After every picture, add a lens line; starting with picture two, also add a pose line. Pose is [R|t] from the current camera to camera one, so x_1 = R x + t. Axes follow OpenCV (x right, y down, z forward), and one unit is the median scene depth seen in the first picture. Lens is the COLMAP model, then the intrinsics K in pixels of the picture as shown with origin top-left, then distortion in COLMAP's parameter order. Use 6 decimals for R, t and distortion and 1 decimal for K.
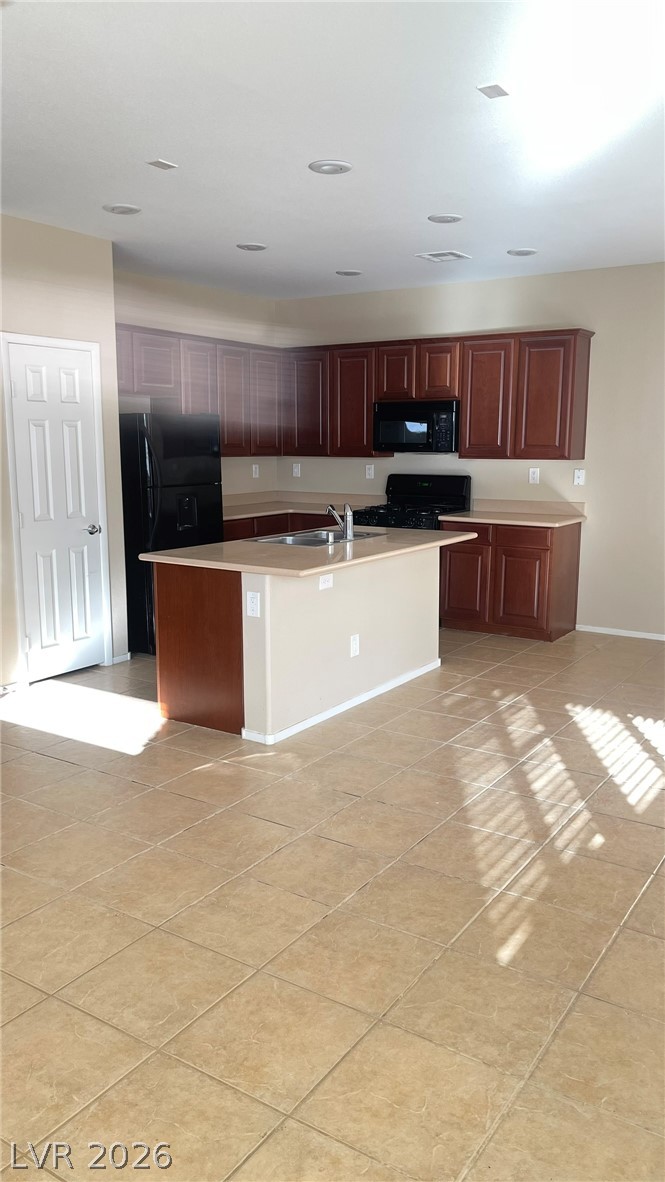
lens RADIAL K [[891.1, 0, 341.3], [0, 891.1, 597.1], [0, 0, 1]] dist [0.033850, -0.012692]
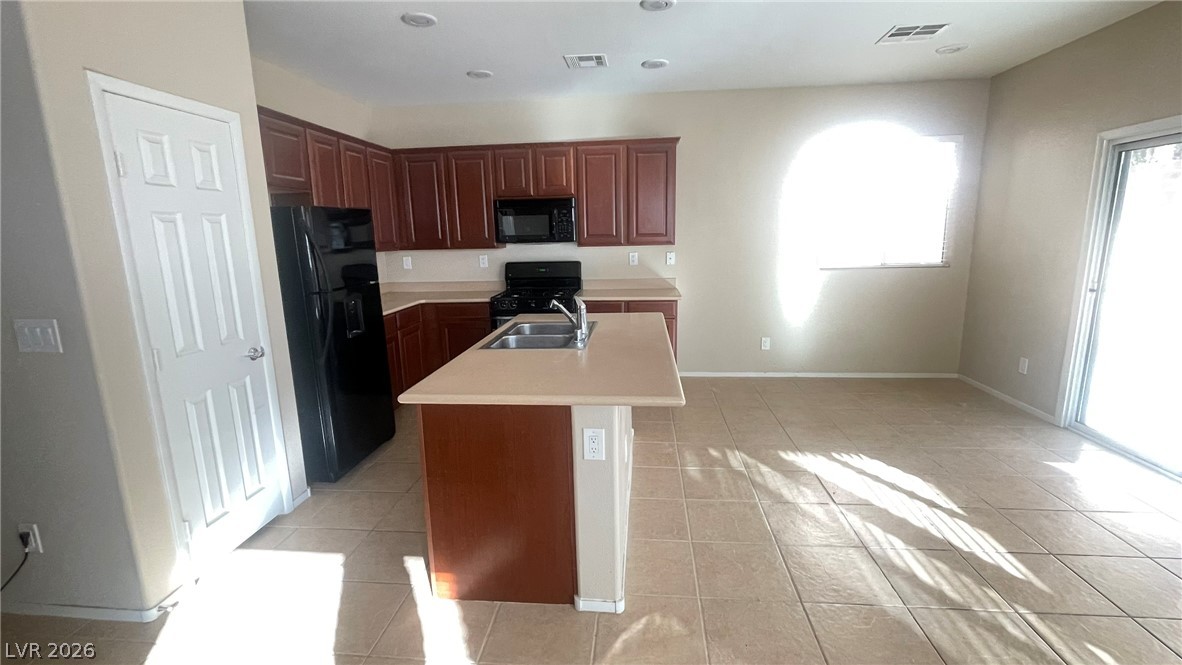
lens RADIAL K [[533.1, 0, 592.6], [0, 533.1, 338.5], [0, 0, 1]] dist [-0.001894, 0.000540]
pose [[0.885566, -0.113686, 0.450387, -0.210006], [0.105511, 0.993474, 0.043312, -0.072956], [-0.452372, 0.009165, 0.891782, 0.418958]]
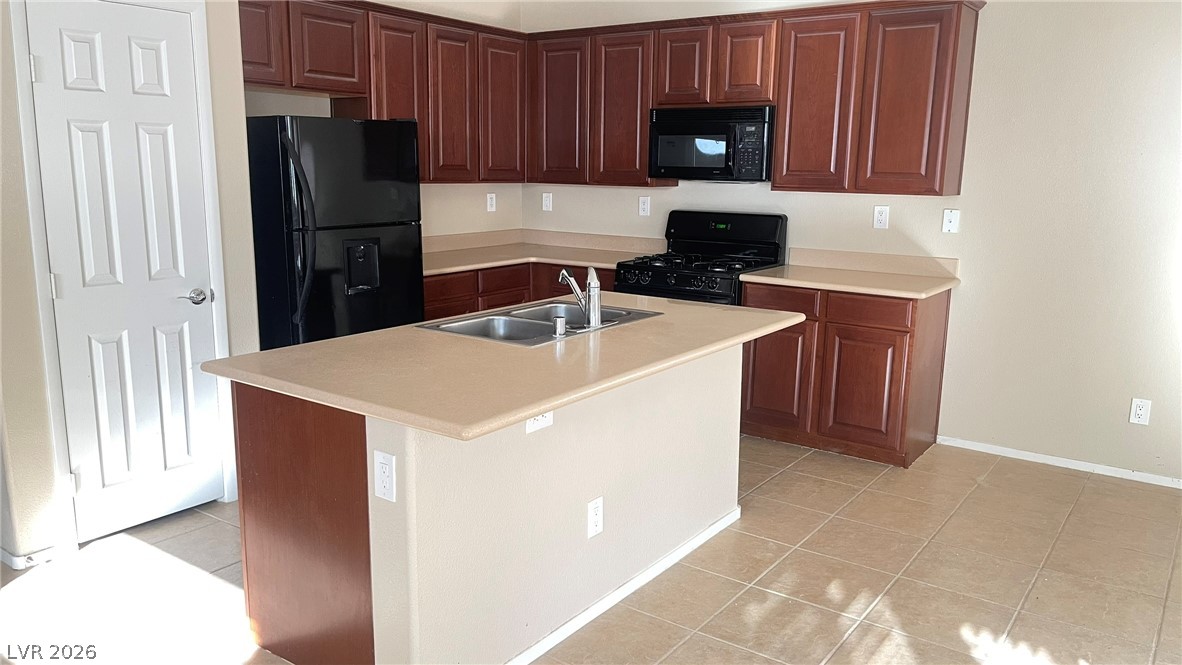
lens RADIAL K [[891.1, 0, 593.0], [0, 891.1, 337.4], [0, 0, 1]] dist [0.033850, -0.012692]
pose [[0.998870, 0.021069, -0.042591, 0.029627], [-0.020249, 0.999603, 0.019590, -0.060460], [0.042987, -0.018705, 0.998901, 0.346888]]
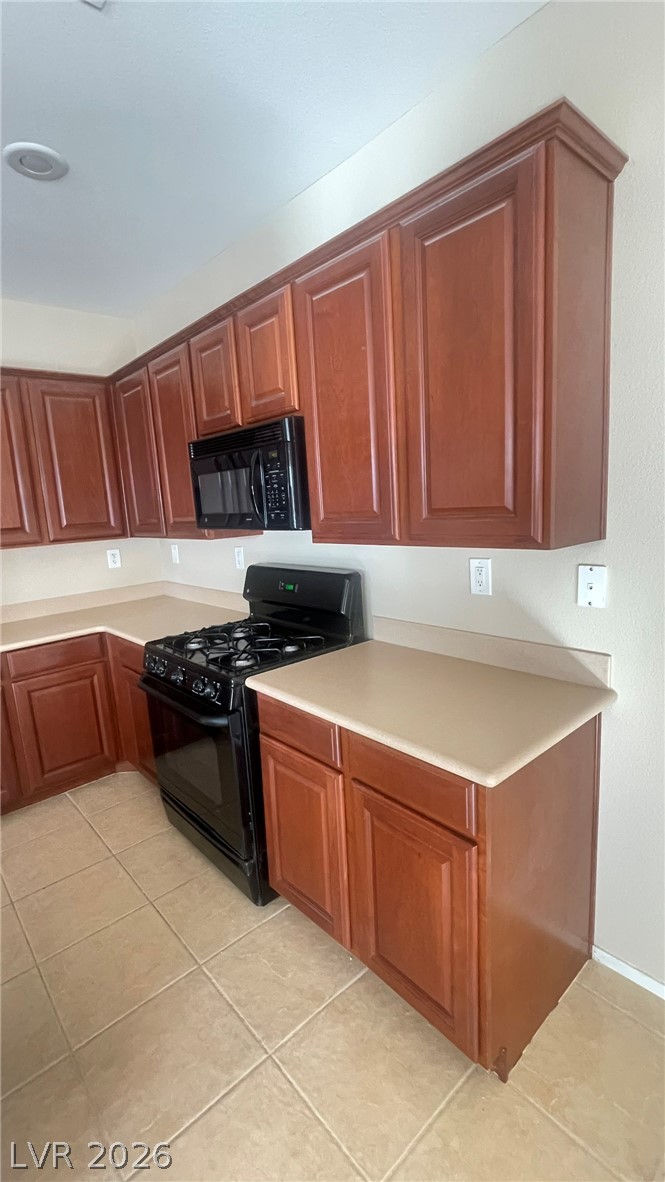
lens RADIAL K [[533.1, 0, 329.9], [0, 533.1, 590.3], [0, 0, 1]] dist [-0.001894, 0.000540]
pose [[0.960928, -0.016113, -0.276329, 0.249932], [0.016847, 0.999858, 0.000285, -0.150706], [0.276285, -0.004929, 0.961063, 0.848350]]
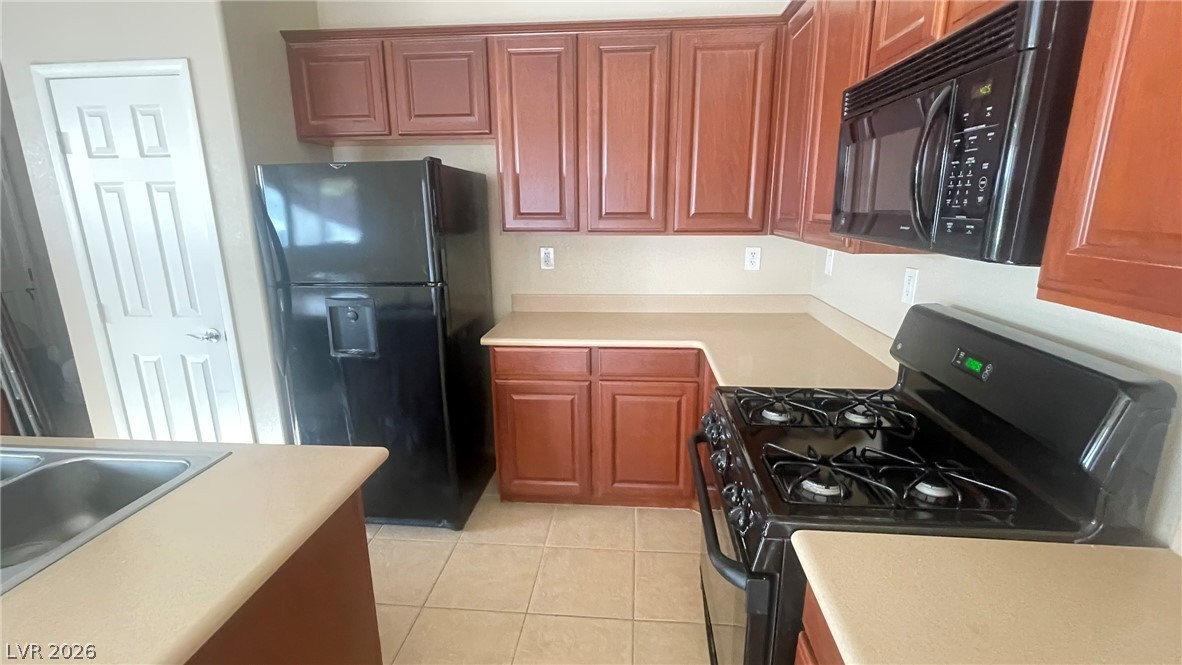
lens RADIAL K [[533.1, 0, 590.3], [0, 533.1, 335.4], [0, 0, 1]] dist [-0.001894, 0.000540]
pose [[0.466437, 0.206370, -0.860144, 0.218041], [-0.145916, 0.977033, 0.155288, -0.174498], [0.872436, 0.053077, 0.485838, 0.987750]]
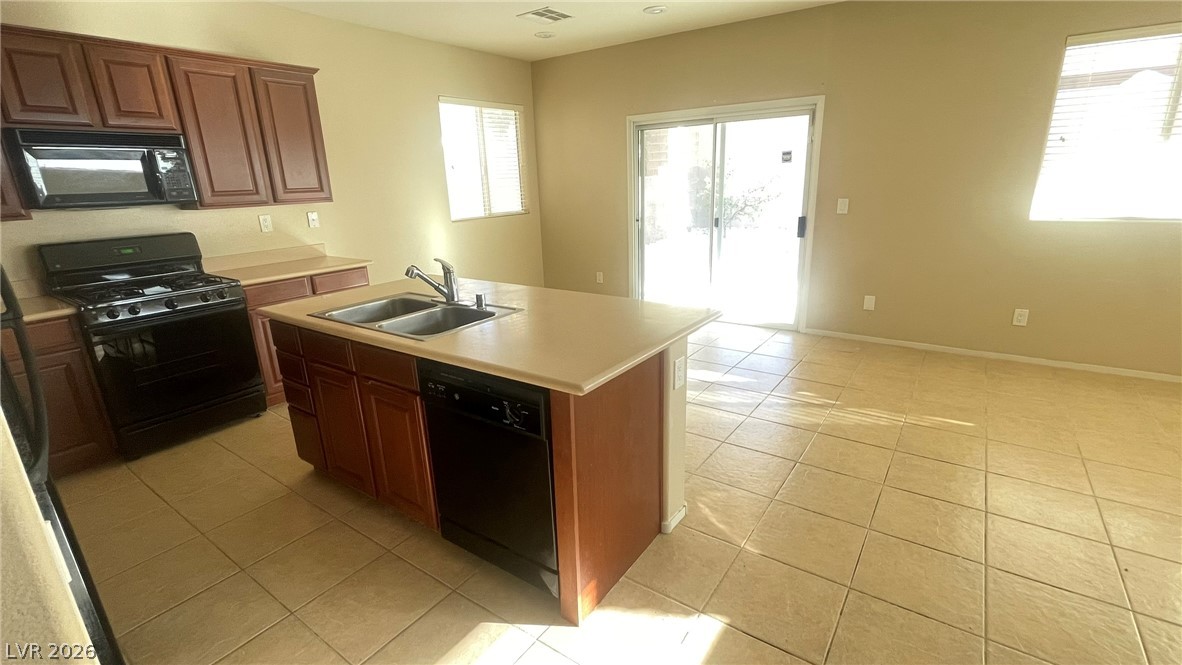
lens RADIAL K [[533.1, 0, 591.6], [0, 533.1, 340.9], [0, 0, 1]] dist [-0.001894, 0.000540]
pose [[0.039439, -0.296493, 0.954220, -0.399487], [0.204671, 0.937113, 0.282718, -0.124751], [-0.978036, 0.184151, 0.097642, 0.726001]]
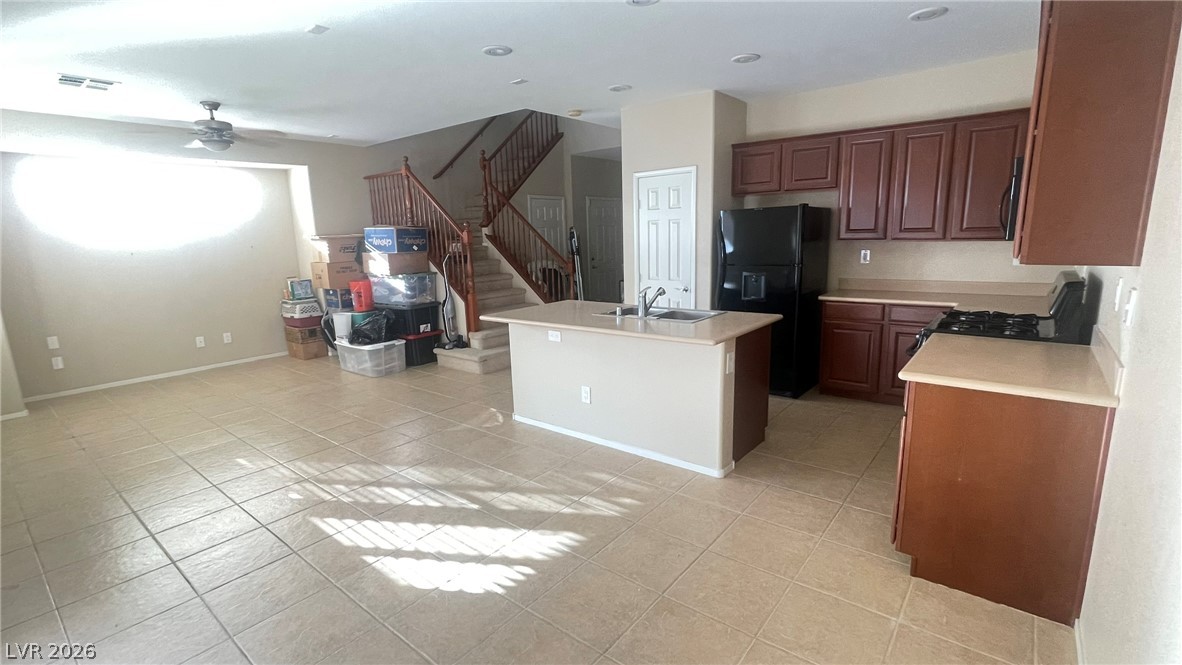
lens RADIAL K [[533.1, 0, 588.1], [0, 533.1, 338.2], [0, 0, 1]] dist [-0.001894, 0.000540]
pose [[-0.108627, 0.195677, -0.974634, 0.613367], [-0.142172, 0.967298, 0.210049, -0.152779], [0.983863, 0.161383, -0.077255, 0.858896]]
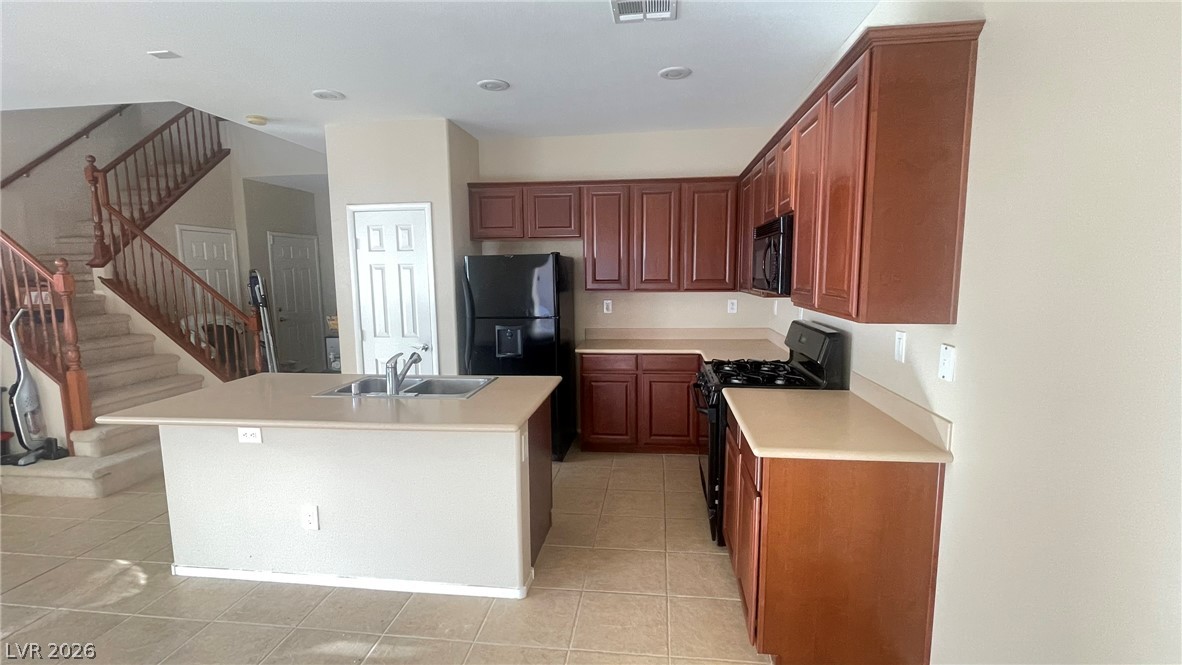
lens RADIAL K [[533.1, 0, 590.2], [0, 533.1, 336.2], [0, 0, 1]] dist [-0.001894, 0.000540]
pose [[0.434425, 0.102858, -0.894816, 0.475715], [-0.145272, 0.988453, 0.043094, -0.148867], [0.888916, 0.111271, 0.444351, 0.812287]]
